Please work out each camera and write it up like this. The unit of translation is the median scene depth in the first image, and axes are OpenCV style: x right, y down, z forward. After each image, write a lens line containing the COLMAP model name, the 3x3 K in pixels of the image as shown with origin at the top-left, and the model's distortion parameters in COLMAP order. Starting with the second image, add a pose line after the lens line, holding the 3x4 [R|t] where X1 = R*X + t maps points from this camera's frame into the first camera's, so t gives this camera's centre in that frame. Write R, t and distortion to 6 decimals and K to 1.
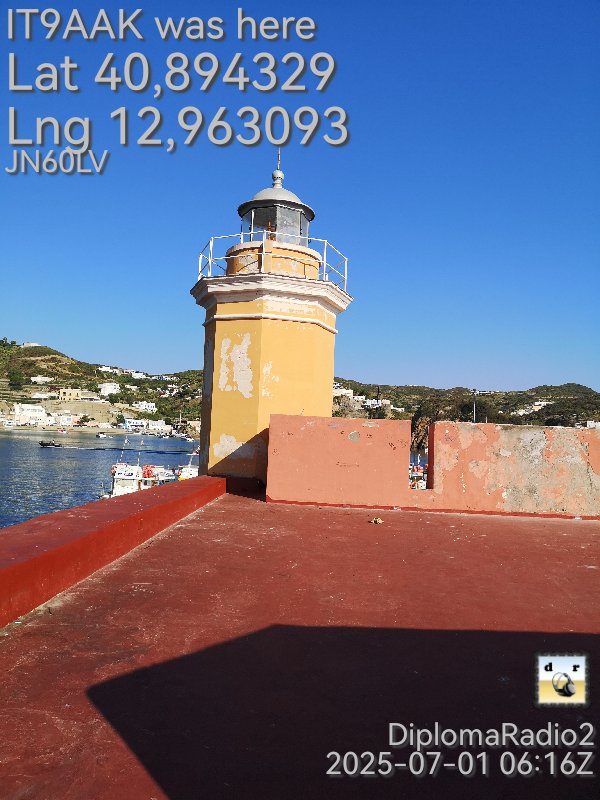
lens RADIAL K [[627.8, 0, 300.0], [0, 627.8, 400.0], [0, 0, 1]] dist [0.057846, -0.000027]
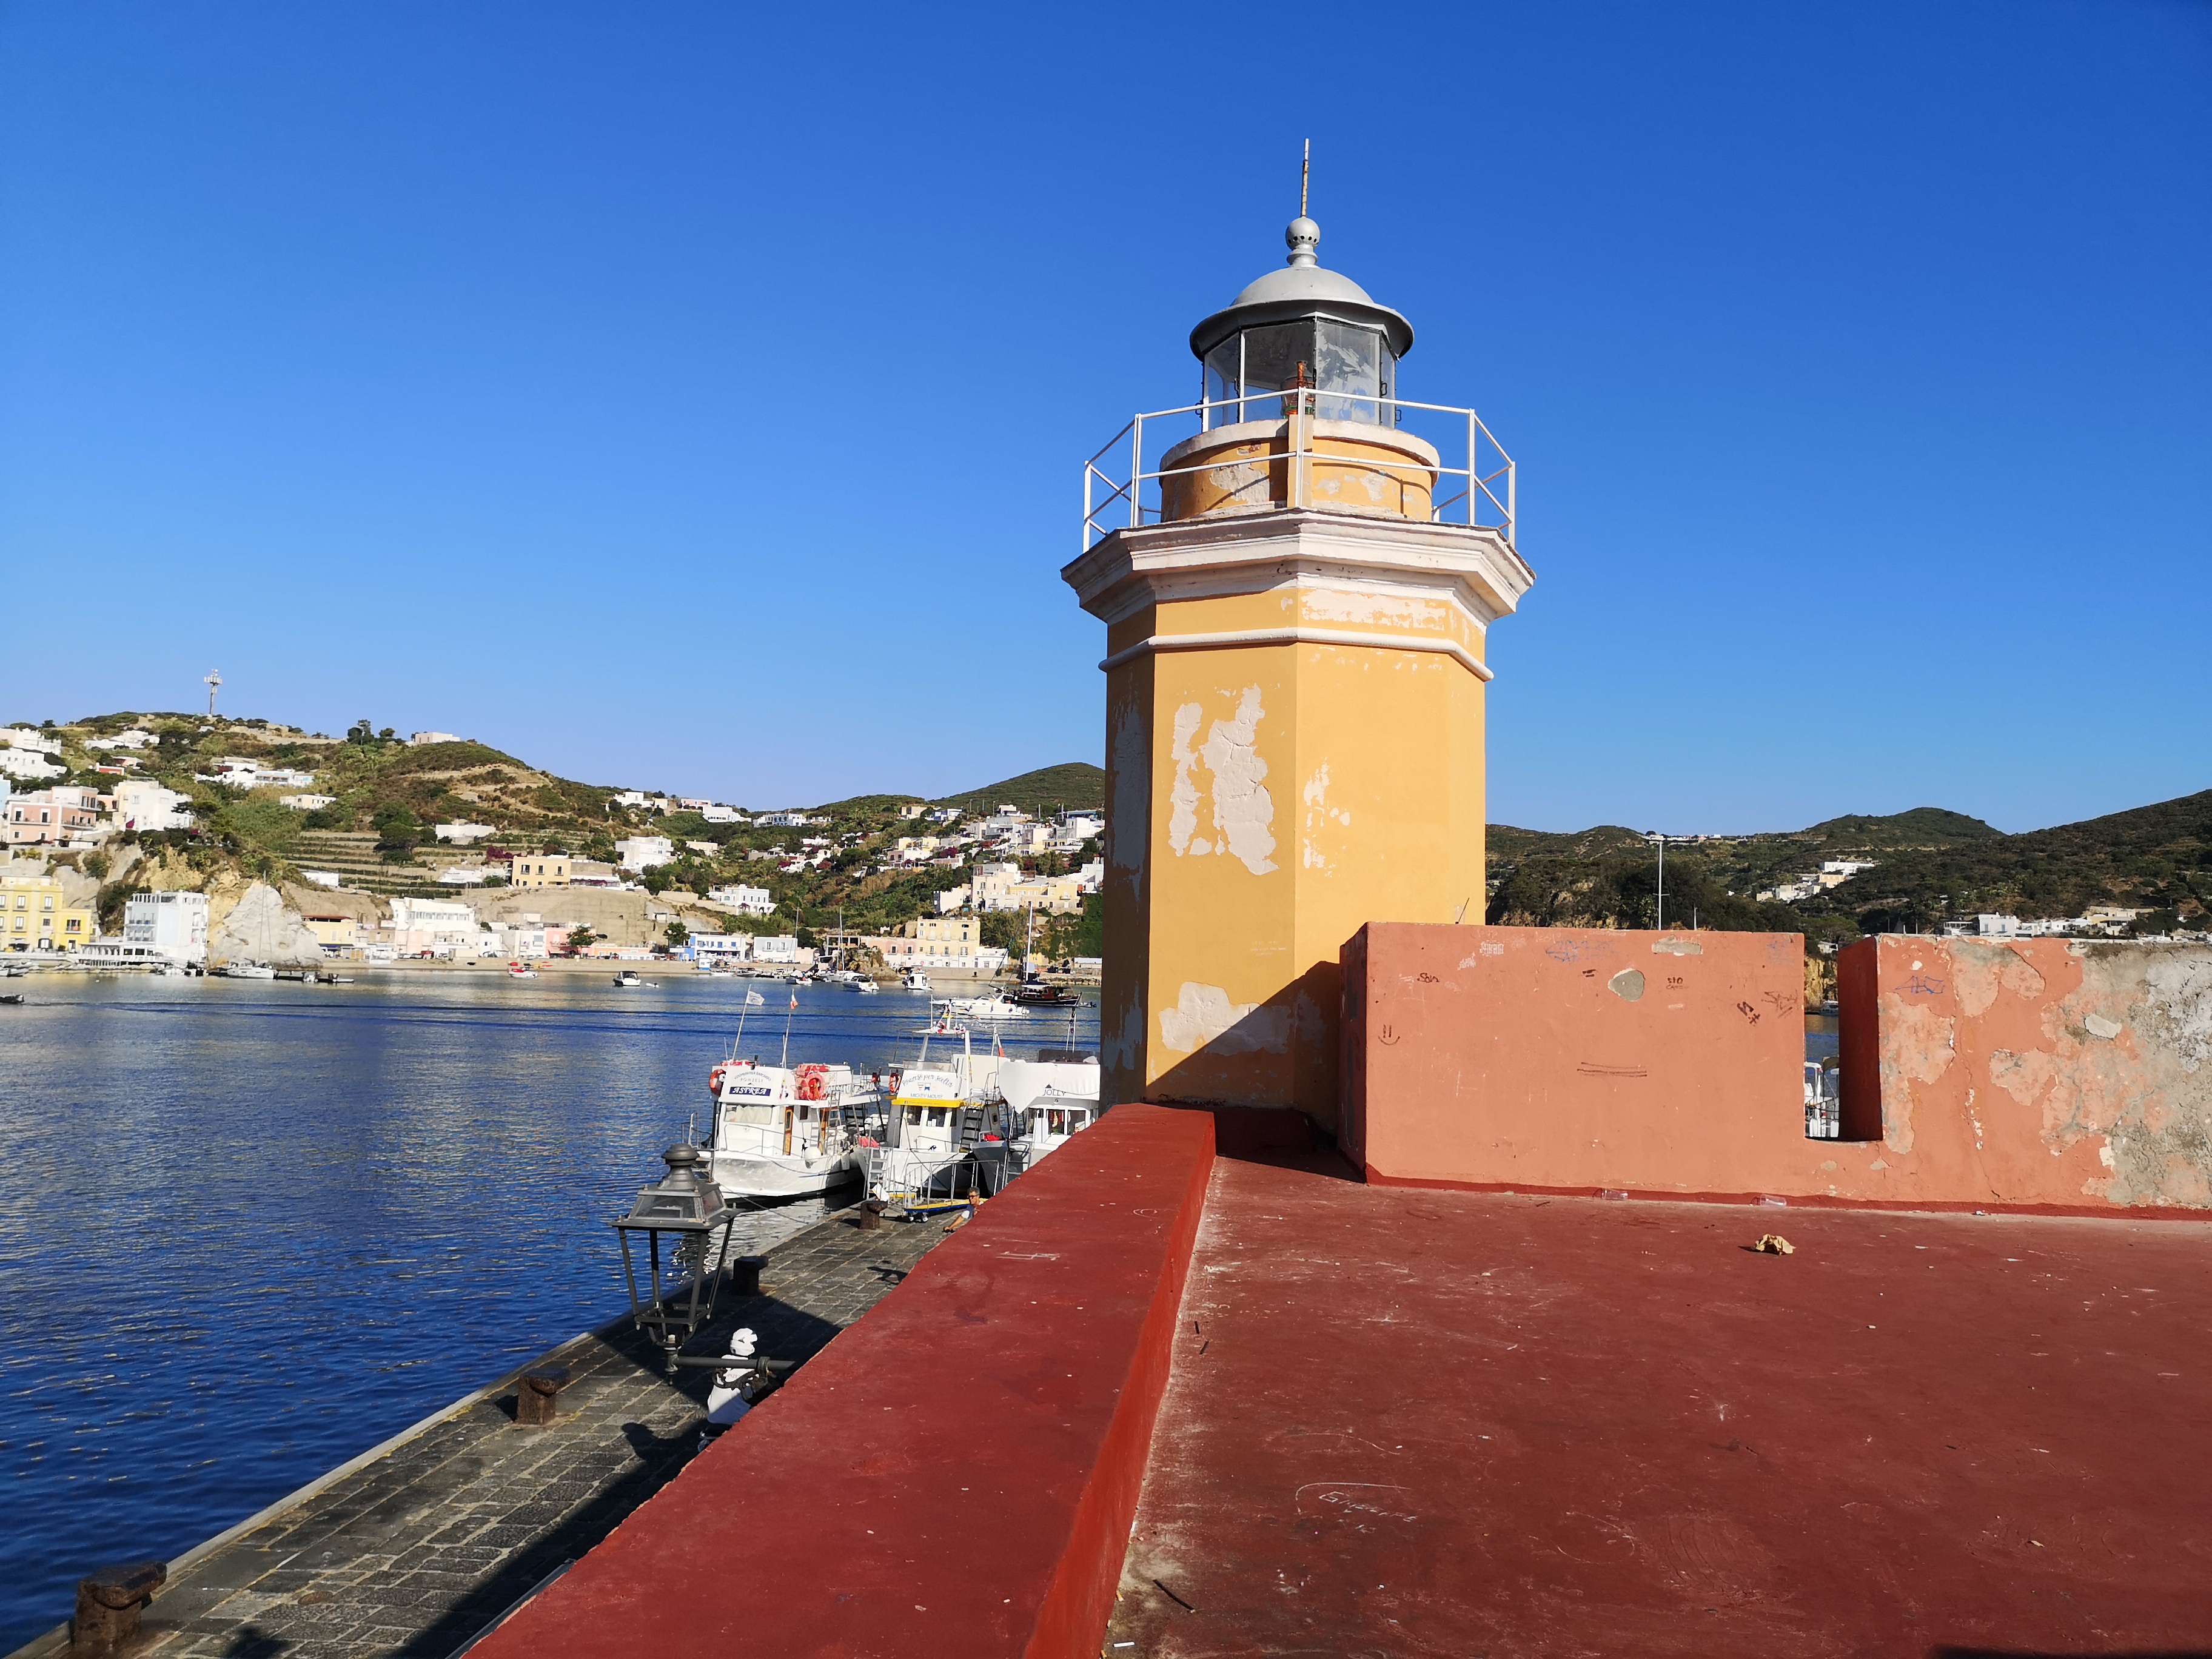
lens RADIAL K [[1738.0, 0, 1106.0], [0, 1738.0, 829.5], [0, 0, 1]] dist [0.055114, -0.005043]
pose [[0.999161, -0.022819, -0.033997, -0.124592], [0.021978, 0.999448, -0.024906, -0.005709], [0.034546, 0.024138, 0.999112, 0.046128]]
